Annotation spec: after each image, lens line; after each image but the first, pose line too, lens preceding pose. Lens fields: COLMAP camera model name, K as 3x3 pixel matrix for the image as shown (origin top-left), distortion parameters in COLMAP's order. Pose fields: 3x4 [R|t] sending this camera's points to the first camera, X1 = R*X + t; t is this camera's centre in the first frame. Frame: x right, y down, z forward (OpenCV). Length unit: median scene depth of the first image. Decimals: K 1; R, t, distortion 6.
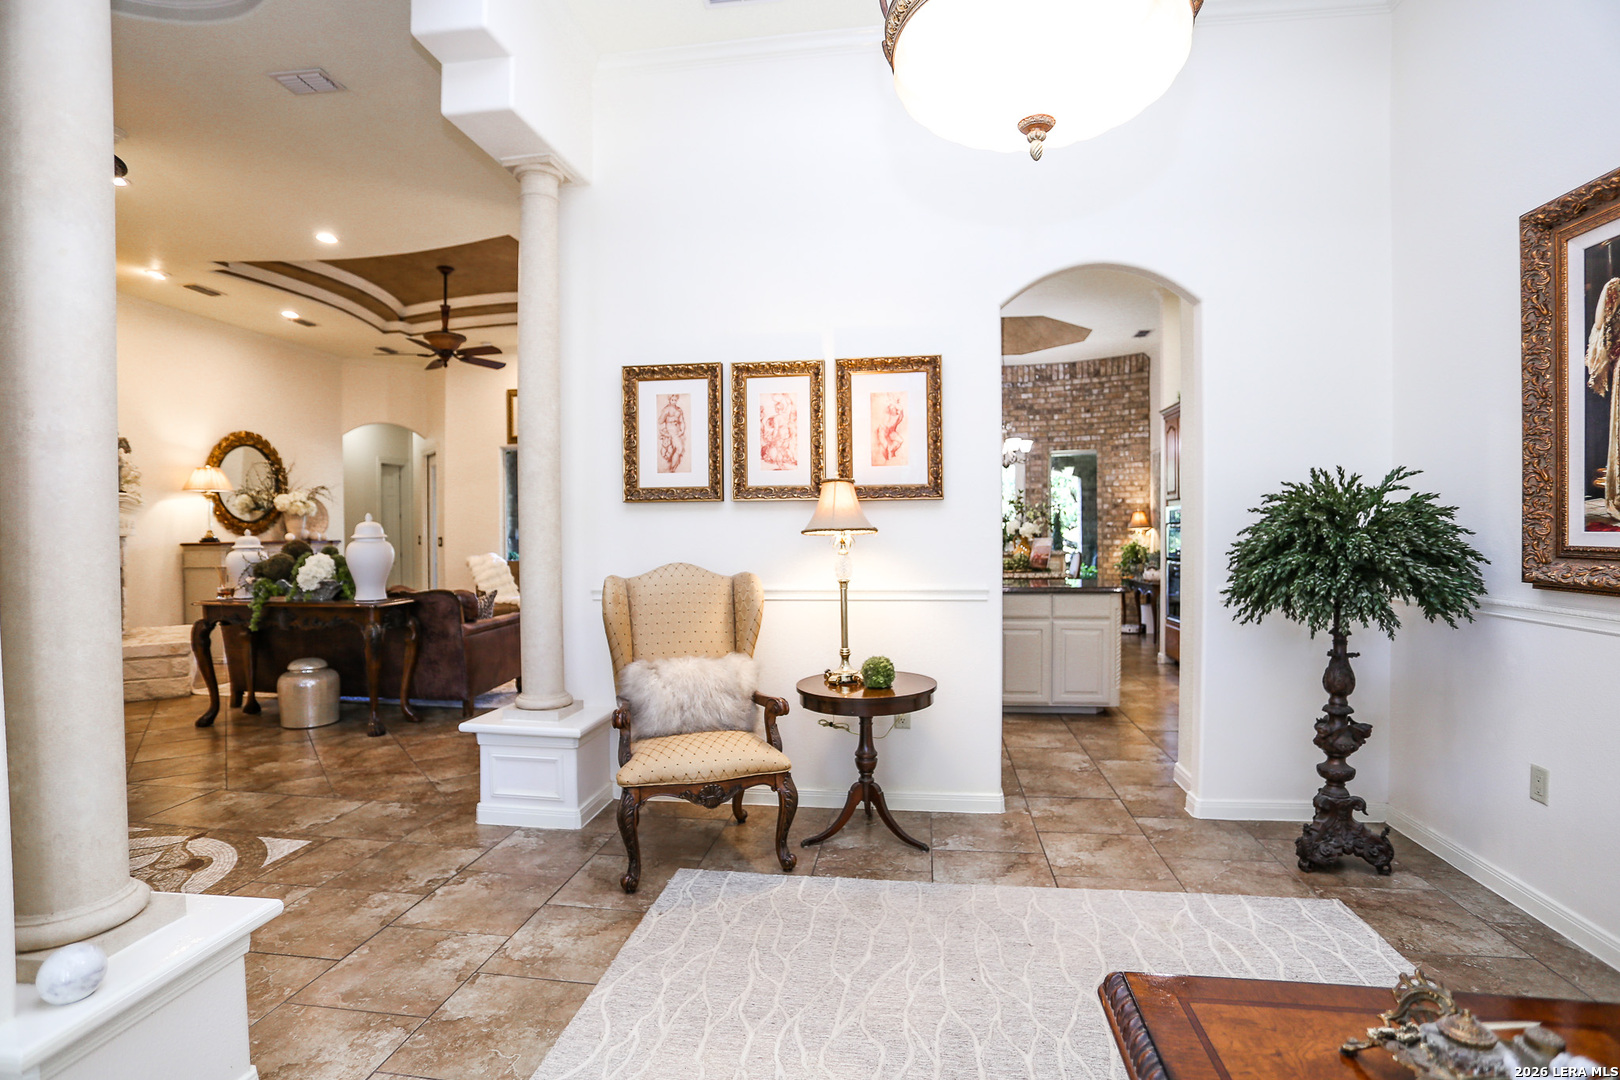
lens RADIAL K [[783.8, 0, 801.4], [0, 783.8, 546.1], [0, 0, 1]] dist [-0.036027, 0.000507]
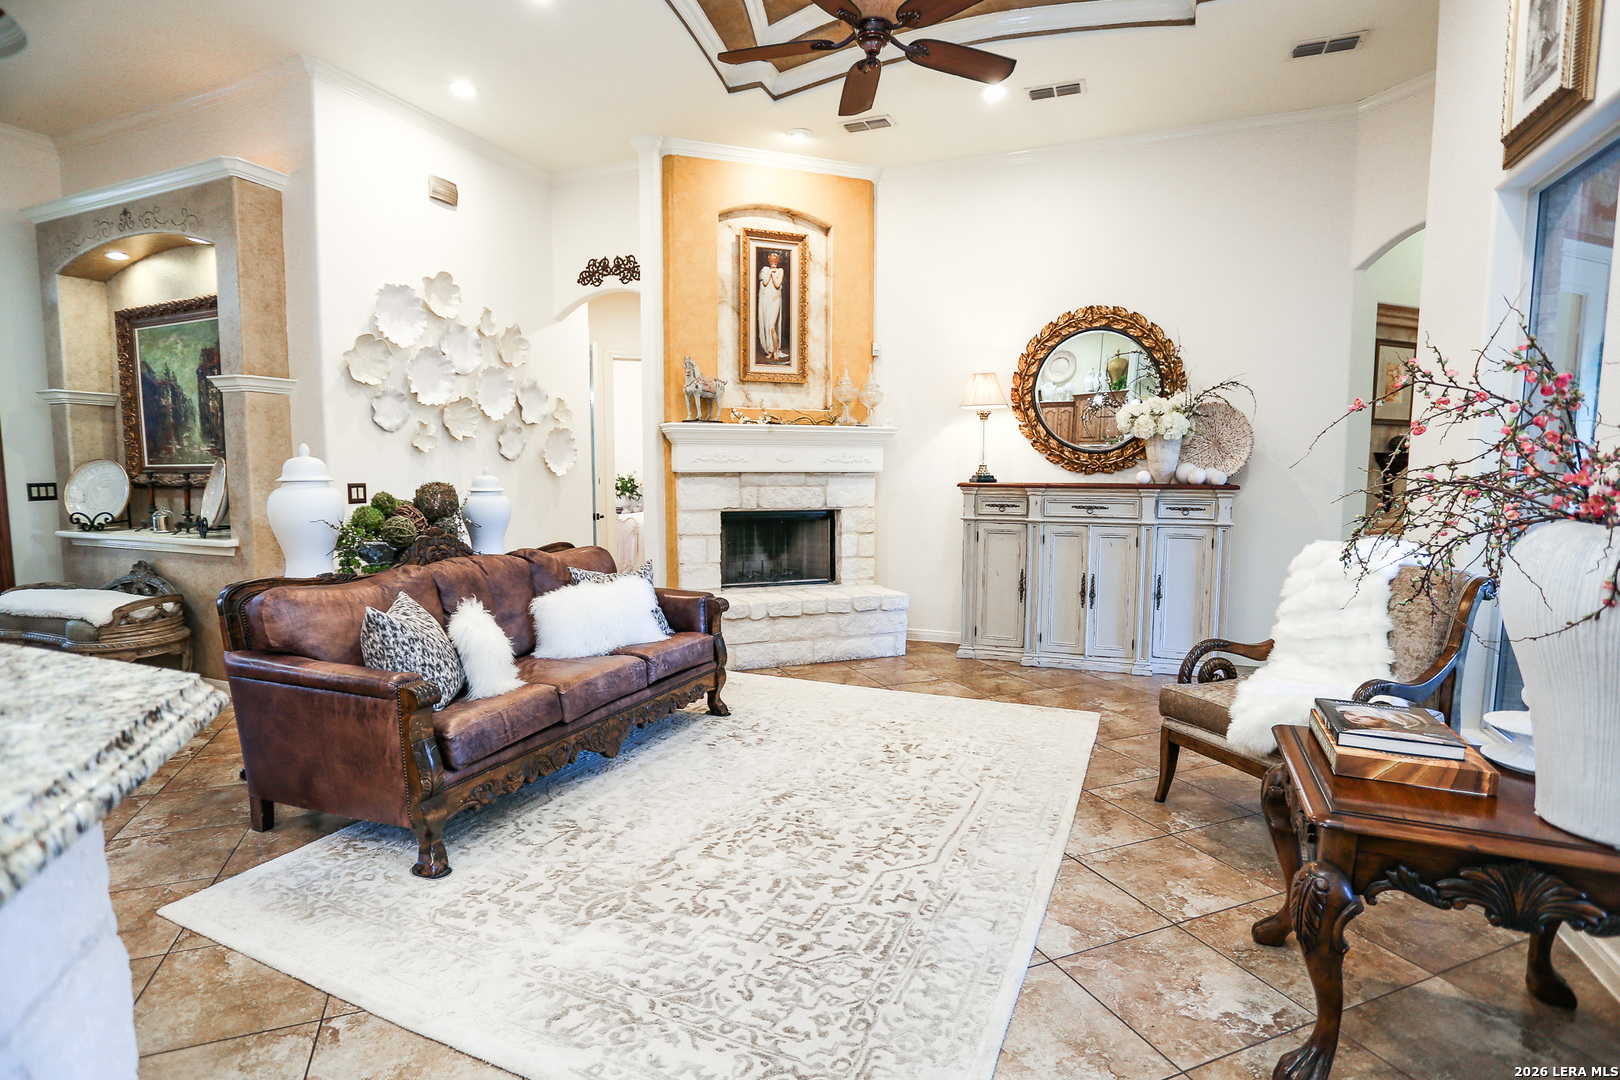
lens RADIAL K [[783.8, 0, 807.1], [0, 783.8, 531.1], [0, 0, 1]] dist [-0.036027, 0.000507]
pose [[-0.251256, 0.078339, -0.964745, -0.211208], [-0.012461, 0.996375, 0.084153, -0.087718], [0.967840, 0.033166, -0.249369, 4.751268]]
